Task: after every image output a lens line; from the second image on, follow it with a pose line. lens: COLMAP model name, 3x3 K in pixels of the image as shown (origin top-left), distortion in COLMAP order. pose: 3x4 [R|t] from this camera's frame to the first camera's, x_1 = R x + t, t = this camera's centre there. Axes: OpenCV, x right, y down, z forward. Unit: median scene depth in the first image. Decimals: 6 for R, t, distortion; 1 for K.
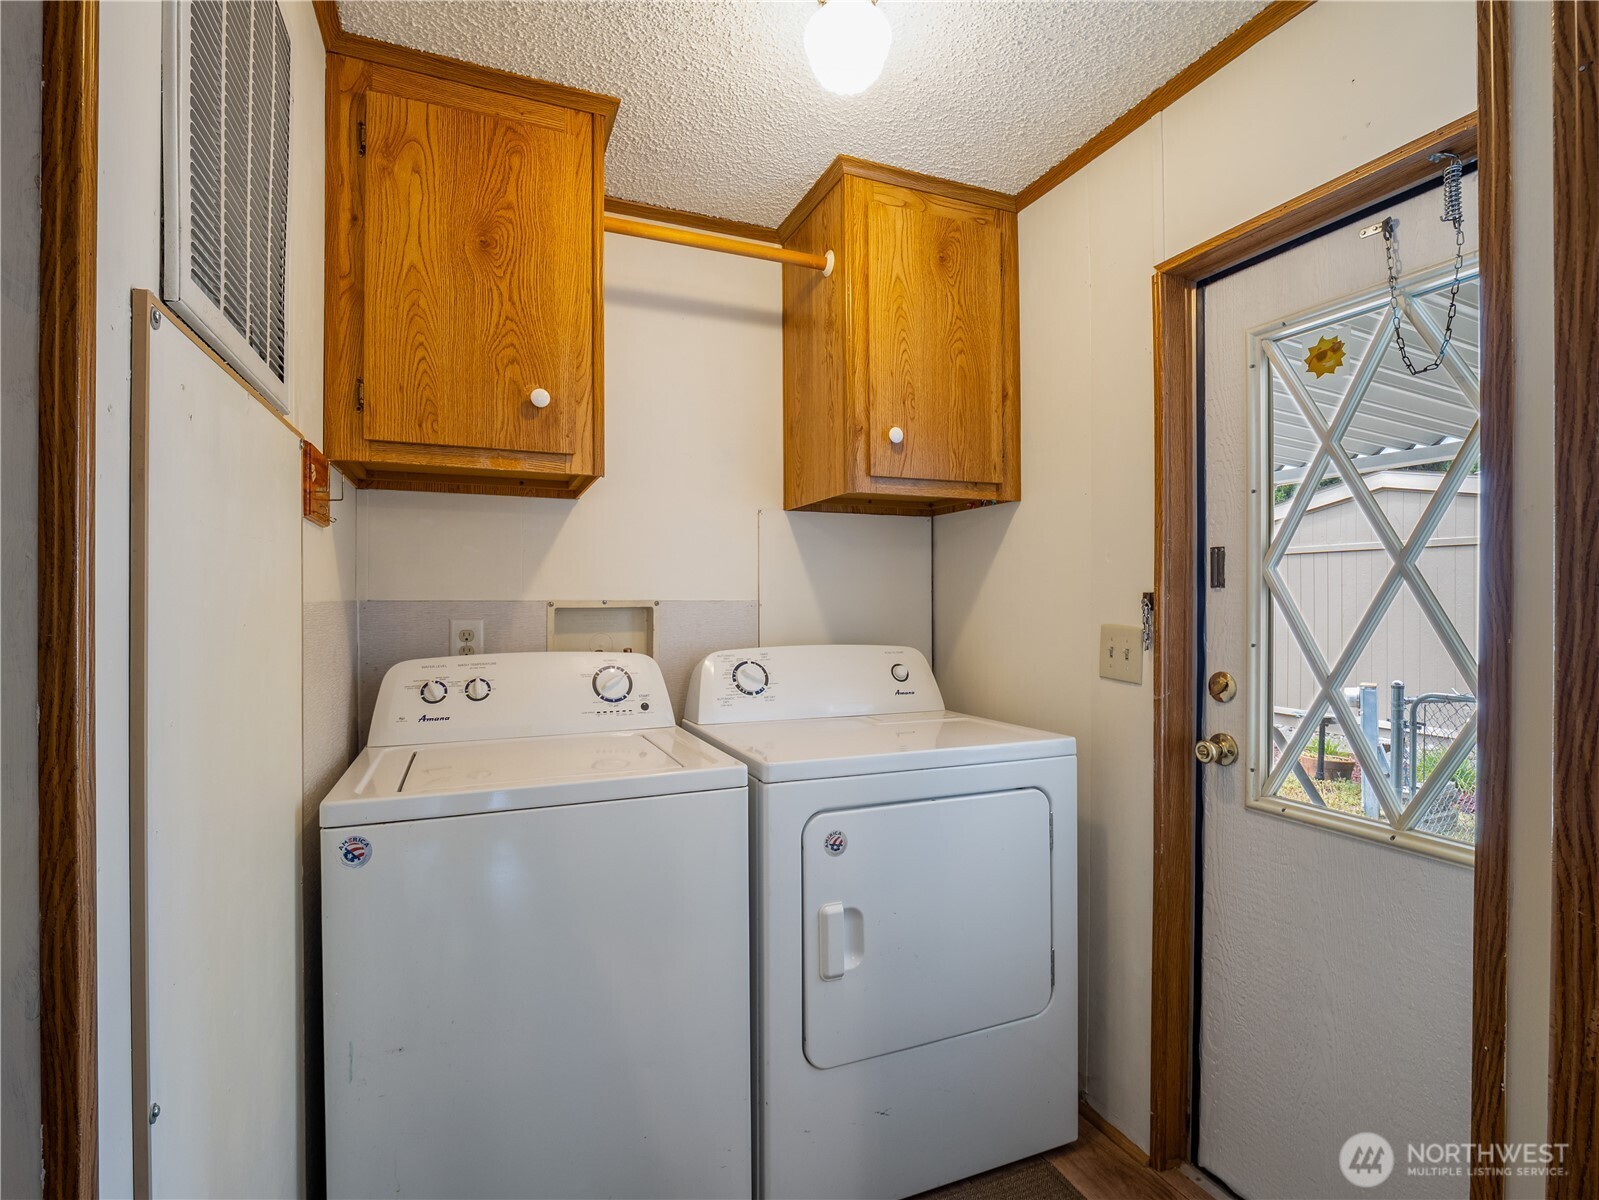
lens RADIAL K [[780.7, 0, 788.7], [0, 780.7, 605.2], [0, 0, 1]] dist [-0.009800, -0.003392]
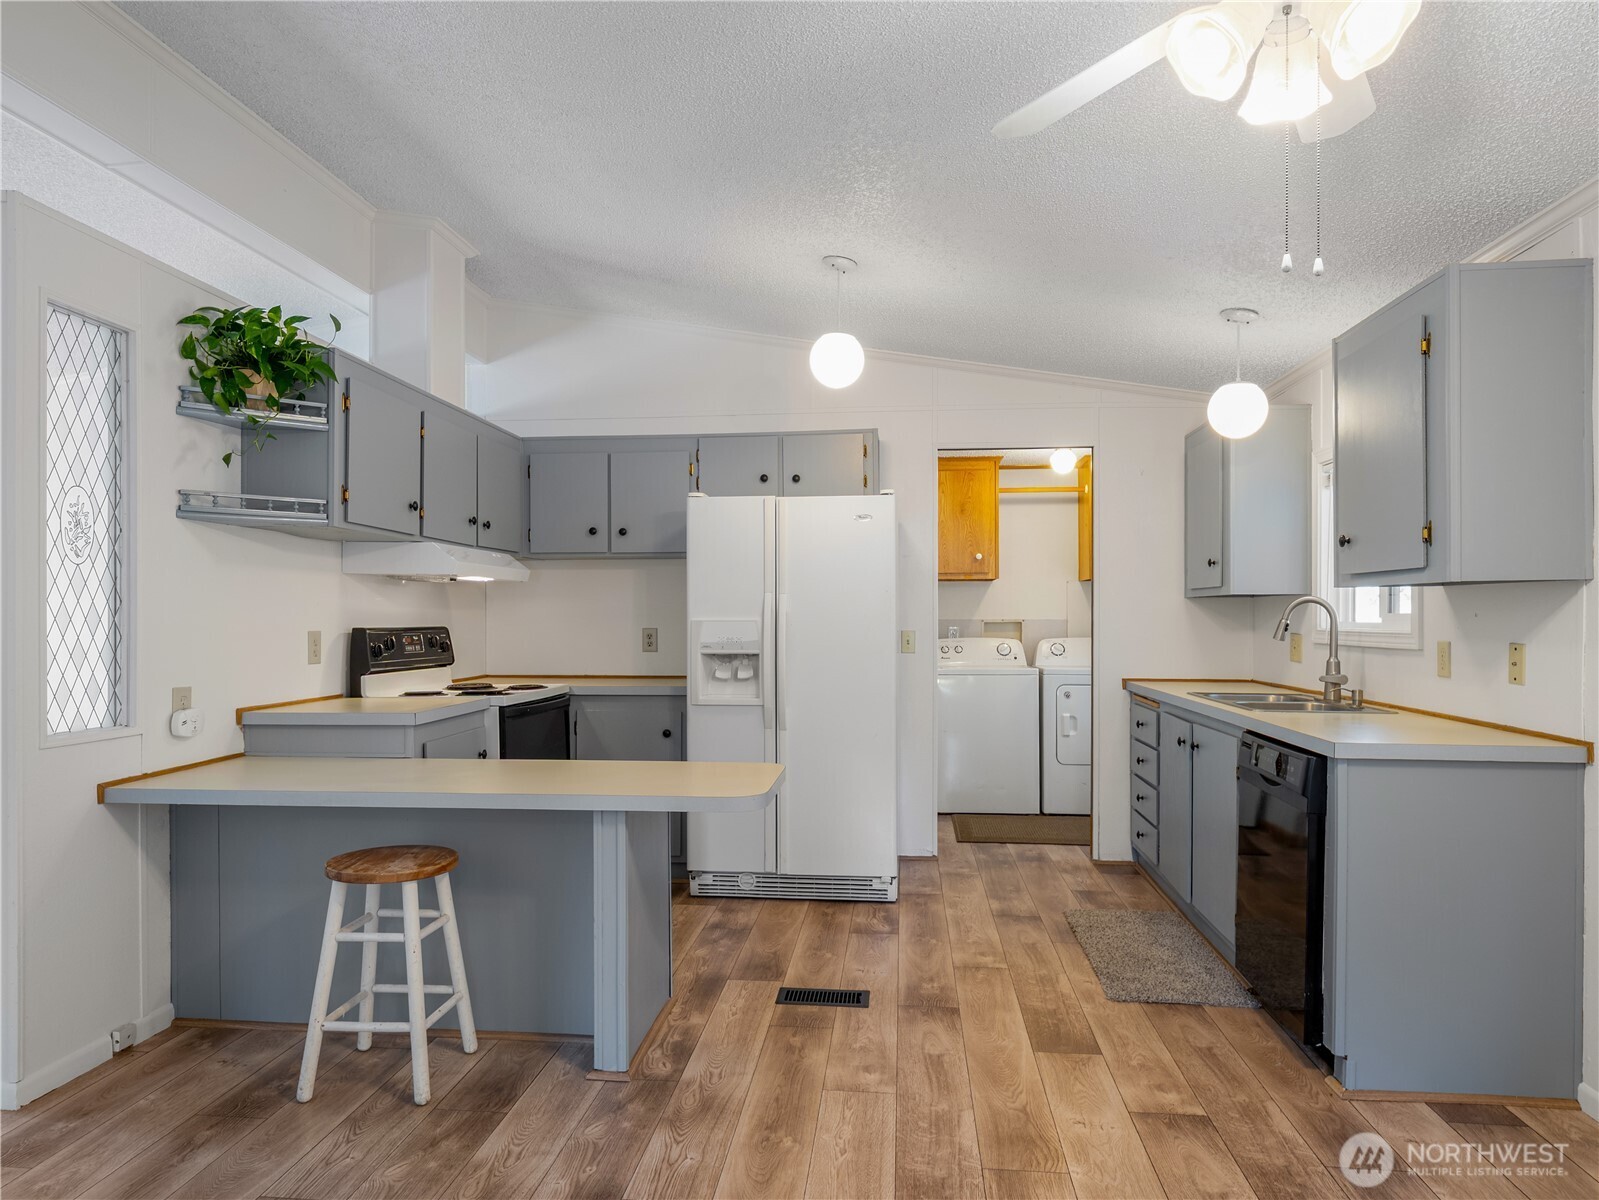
lens RADIAL K [[1011.5, 0, 806.6], [0, 1011.5, 618.9], [0, 0, 1]] dist [0.006120, -0.006185]
pose [[0.887908, 0.001150, -0.460019, 0.896761], [-0.002954, 0.999991, -0.003201, 0.007016], [0.460011, 0.004201, 0.887903, -2.801928]]
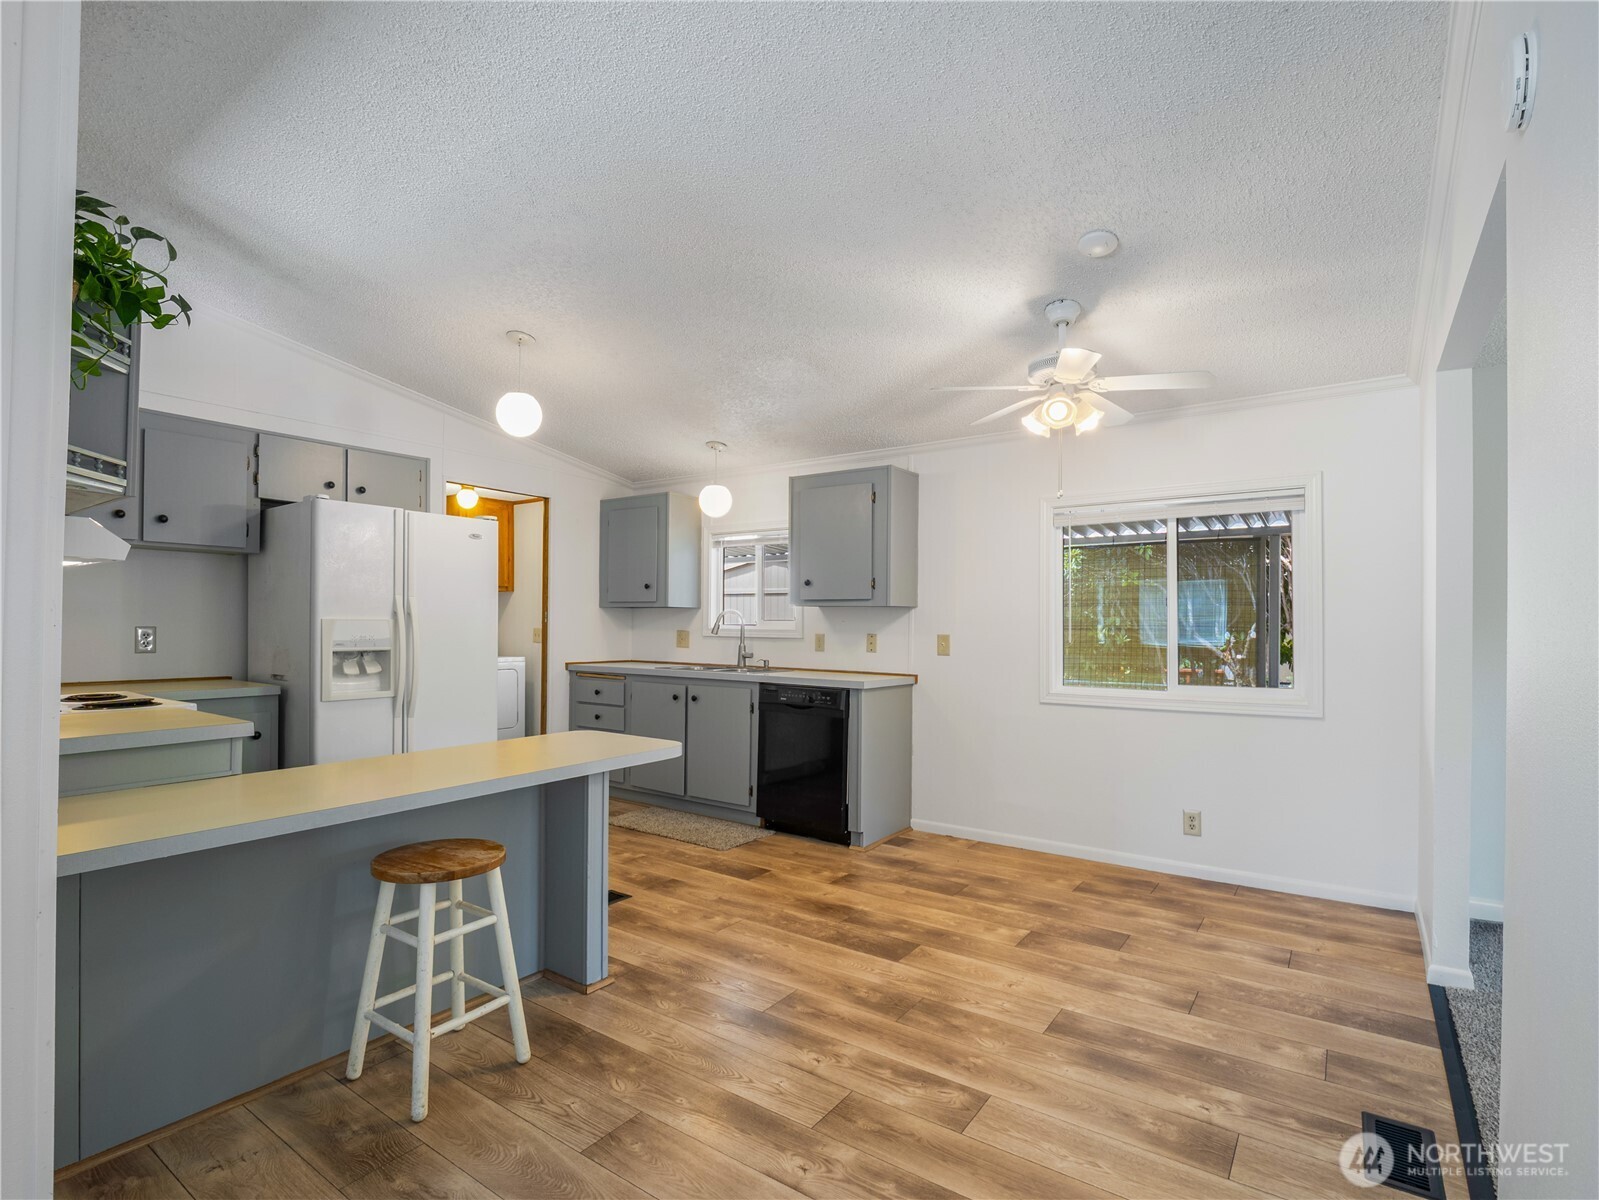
lens RADIAL K [[780.7, 0, 800.5], [0, 780.7, 615.4], [0, 0, 1]] dist [-0.009800, -0.003392]
pose [[0.836530, 0.014821, 0.547721, -0.615570], [-0.006754, 0.999837, -0.016739, 0.019188], [-0.547880, 0.010304, 0.836494, -3.029226]]
